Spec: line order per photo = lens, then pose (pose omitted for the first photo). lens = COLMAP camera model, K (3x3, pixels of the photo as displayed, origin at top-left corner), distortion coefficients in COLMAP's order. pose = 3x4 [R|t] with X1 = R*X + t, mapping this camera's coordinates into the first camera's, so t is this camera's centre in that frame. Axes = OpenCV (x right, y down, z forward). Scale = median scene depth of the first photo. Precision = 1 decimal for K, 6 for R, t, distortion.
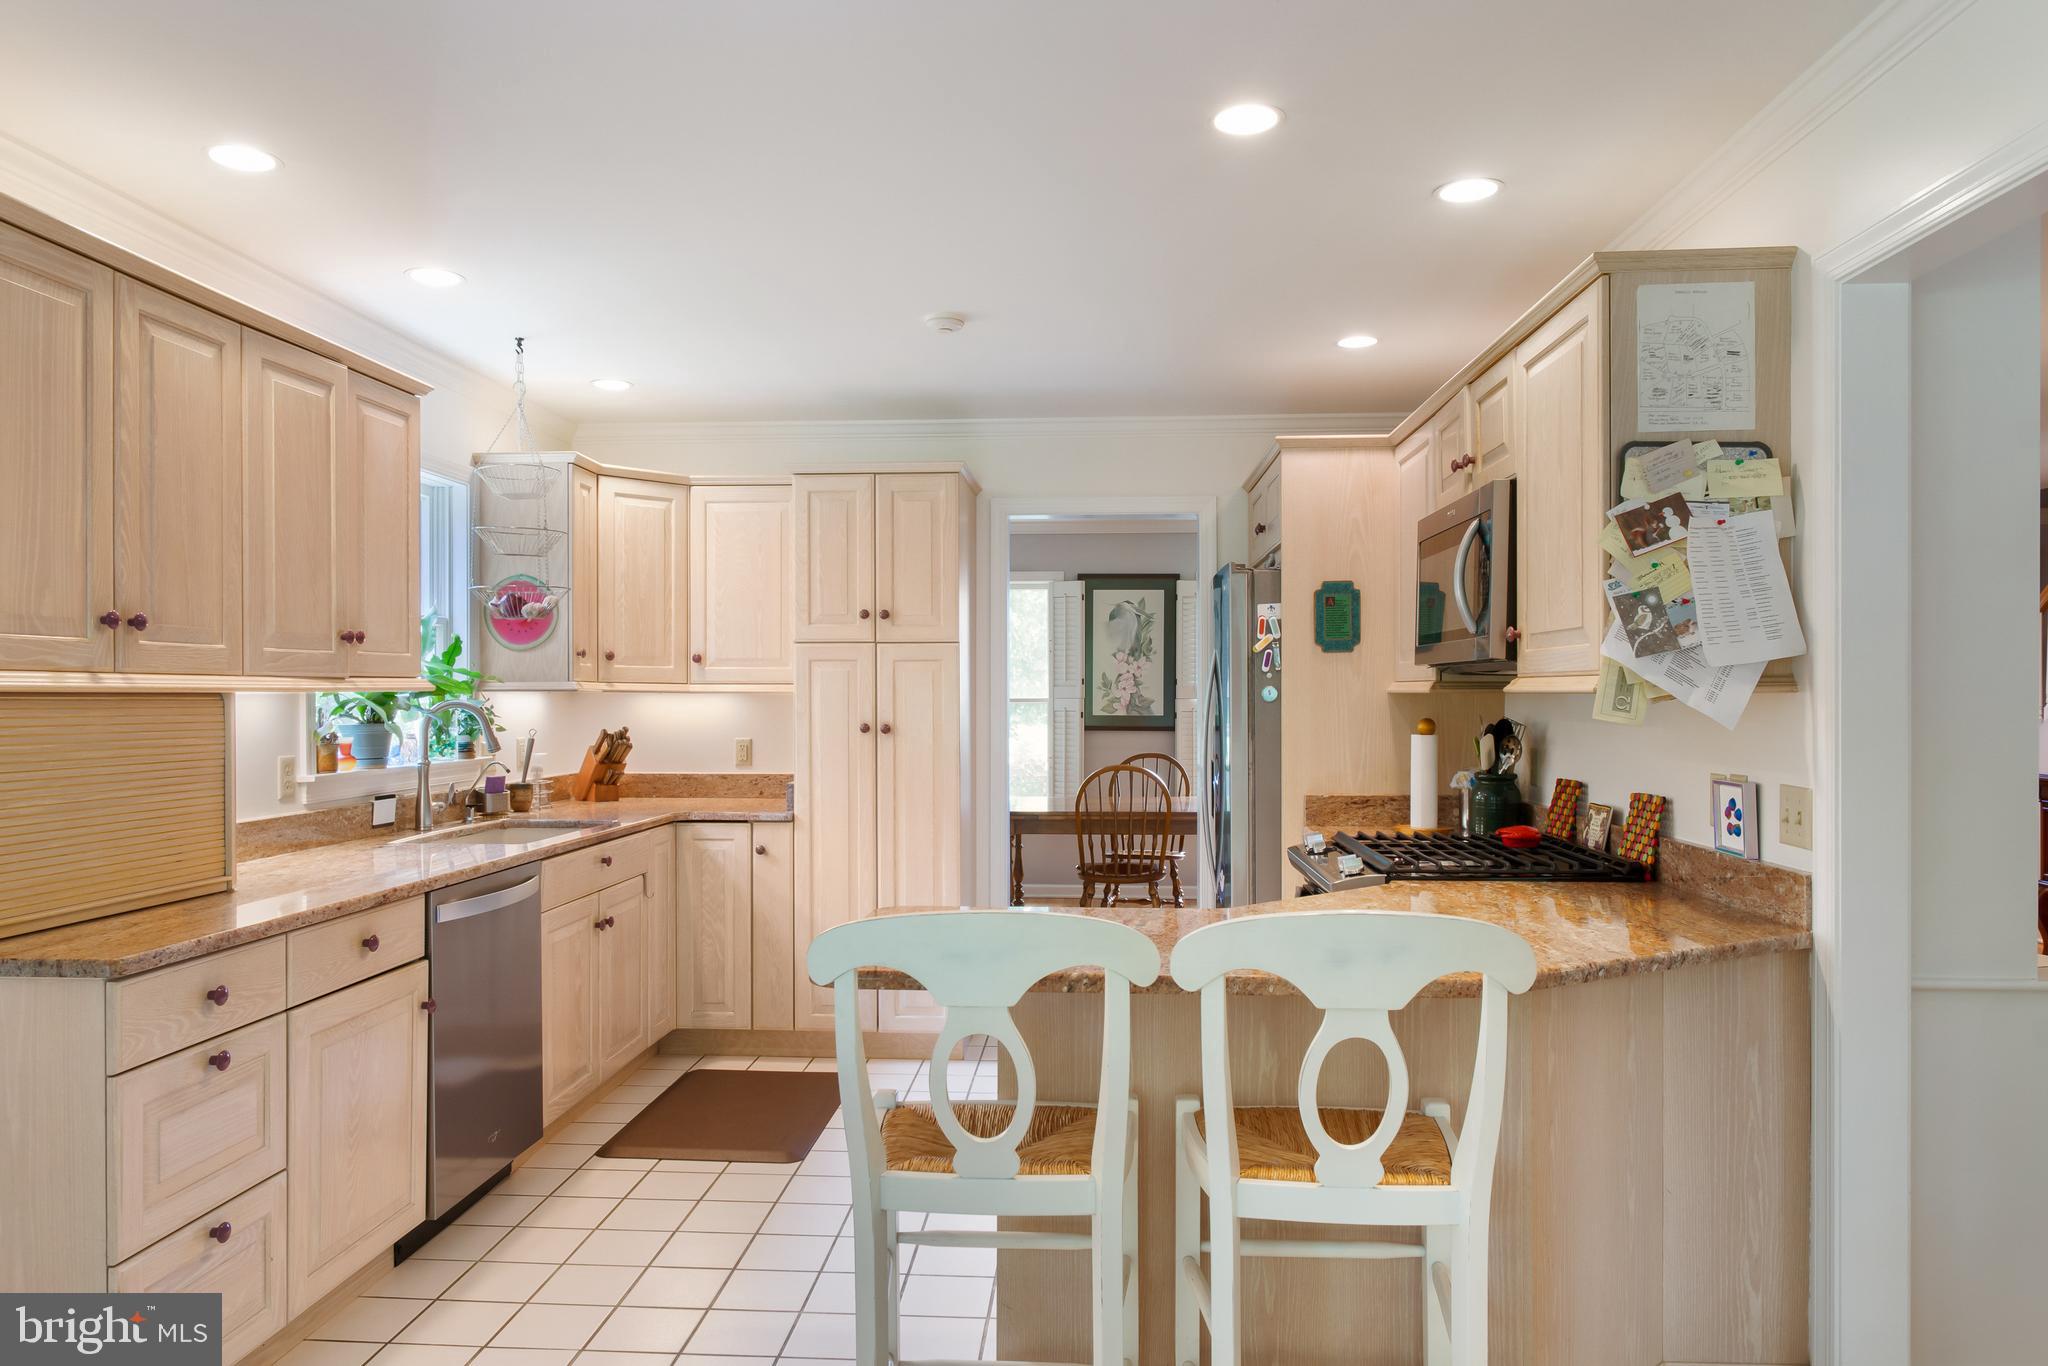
lens RADIAL K [[1296.3, 0, 1023.2], [0, 1296.3, 694.8], [0, 0, 1]] dist [-0.001653, -0.000329]
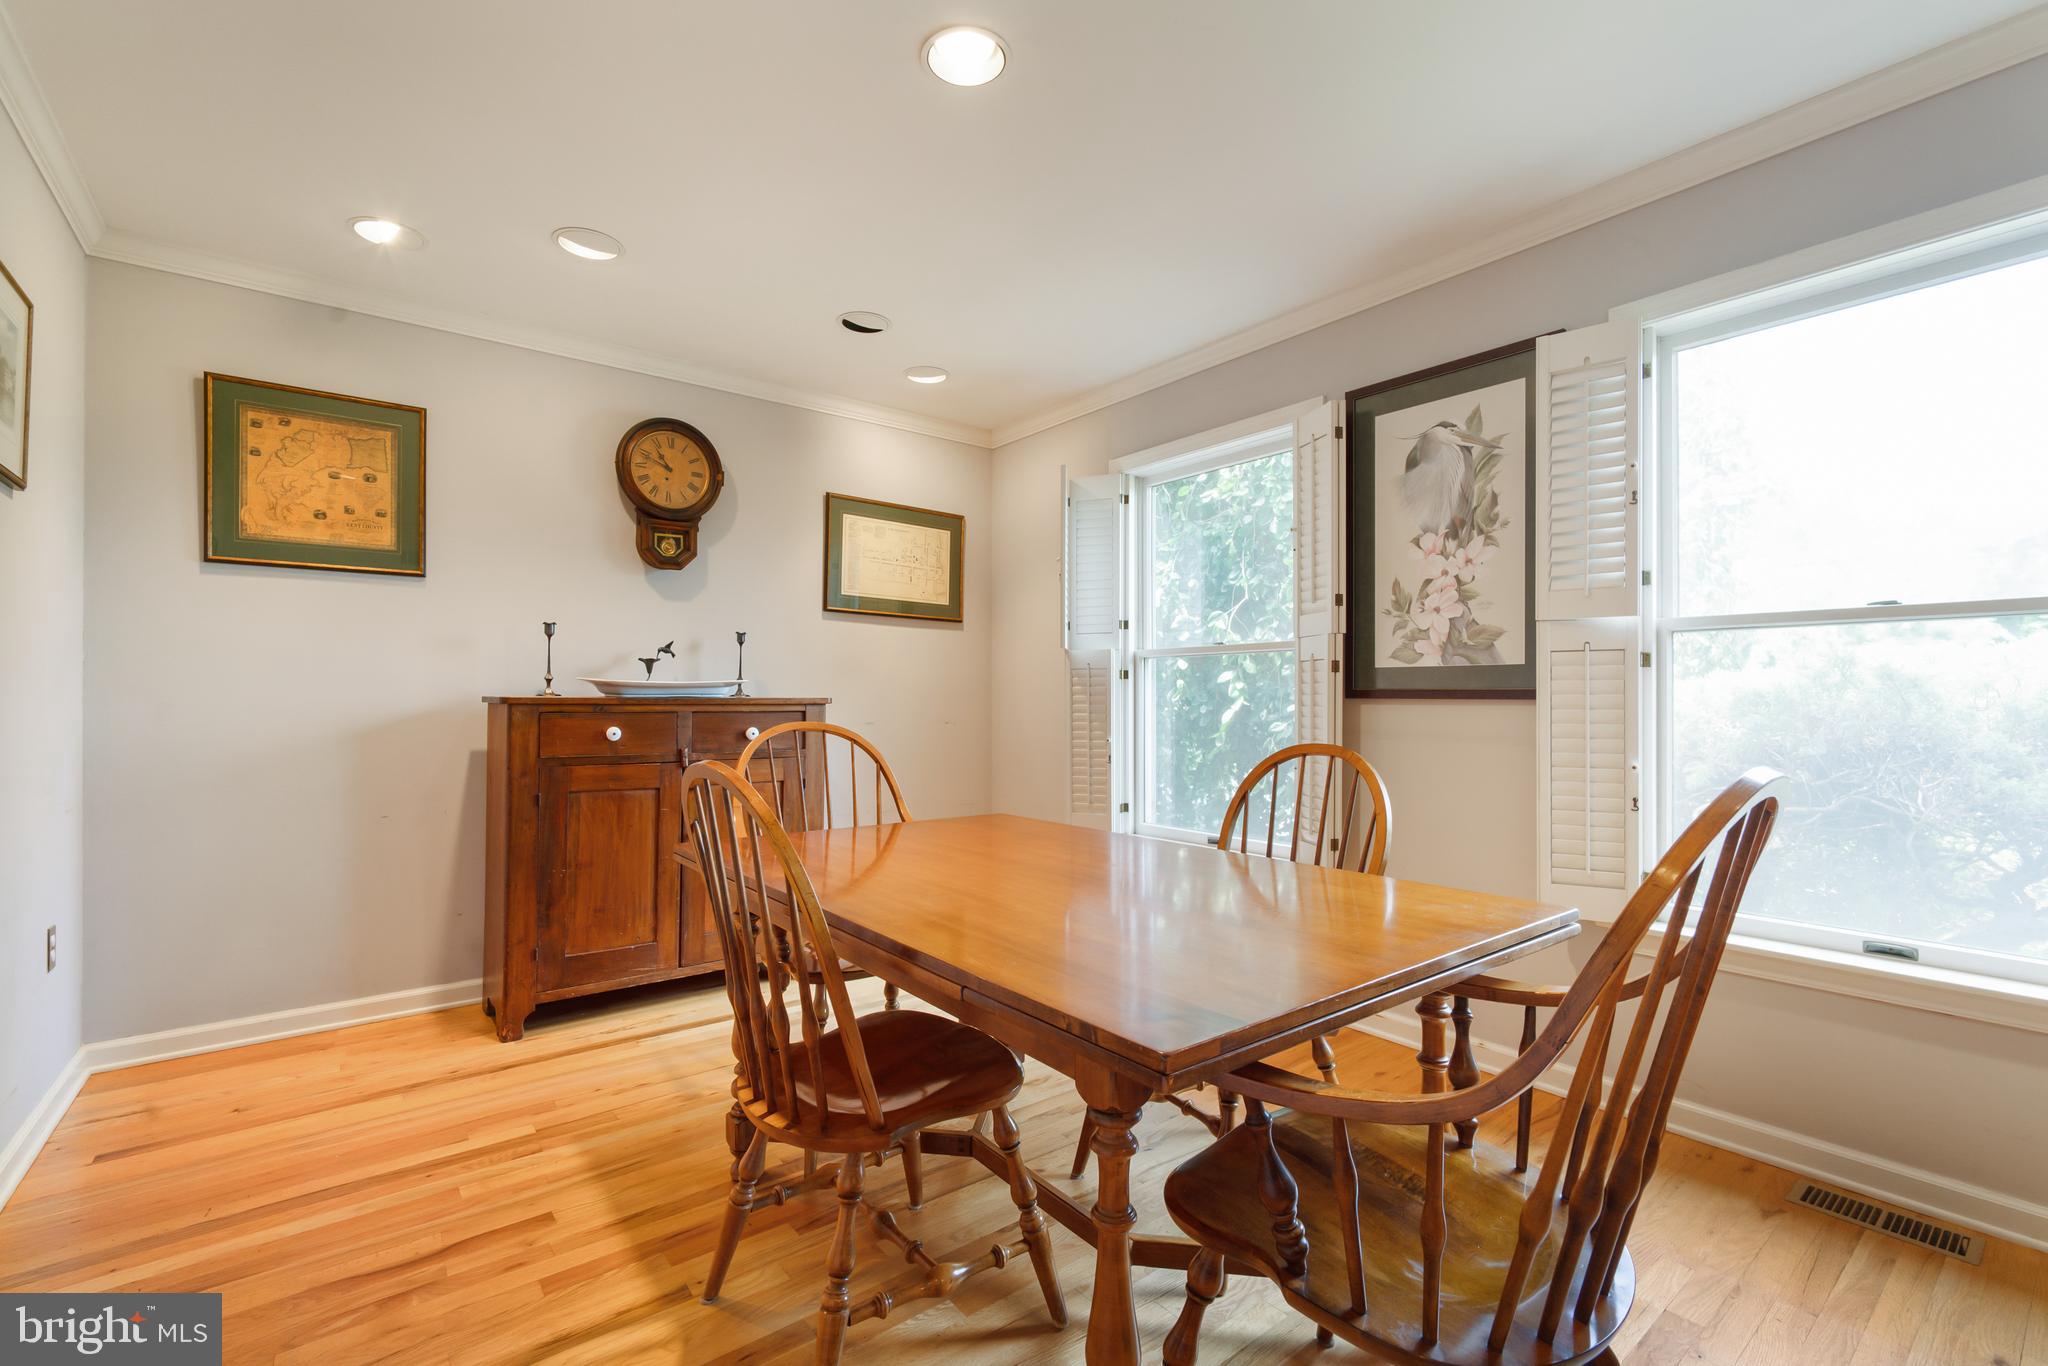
lens RADIAL K [[890.7, 0, 1022.6], [0, 890.7, 689.0], [0, 0, 1]] dist [0.000732, 0.000331]
pose [[0.658882, -0.004818, -0.752230, 0.222437], [0.003905, 0.999988, -0.002984, 0.024590], [0.752236, -0.000971, 0.658893, 0.672851]]
